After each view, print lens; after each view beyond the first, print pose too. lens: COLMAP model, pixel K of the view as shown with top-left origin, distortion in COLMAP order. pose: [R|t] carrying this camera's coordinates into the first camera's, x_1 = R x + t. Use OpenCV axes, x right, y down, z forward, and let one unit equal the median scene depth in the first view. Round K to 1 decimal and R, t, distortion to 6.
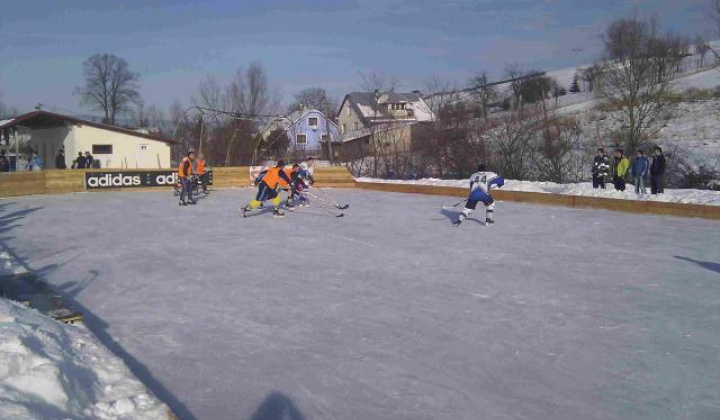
lens RADIAL K [[647.7, 0, 360.0], [0, 647.7, 210.0], [0, 0, 1]] dist [0.009220, -0.012074]
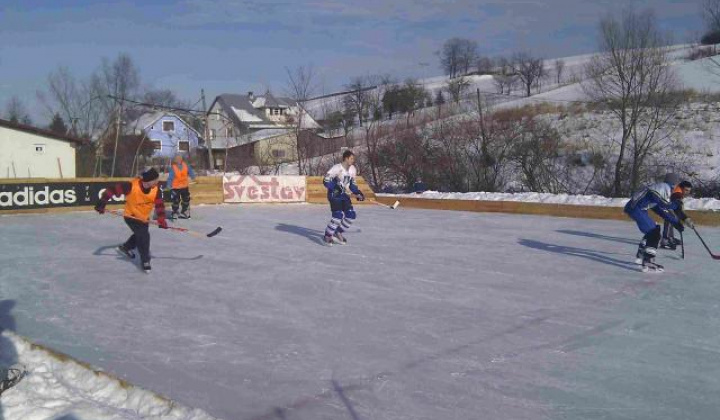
lens RADIAL K [[647.7, 0, 360.0], [0, 647.7, 210.0], [0, 0, 1]] dist [0.009220, -0.012074]
pose [[0.962957, -0.010935, 0.269434, -0.079348], [0.015343, 0.999781, -0.014260, -0.005876], [-0.269219, 0.017866, 0.962913, 0.094899]]
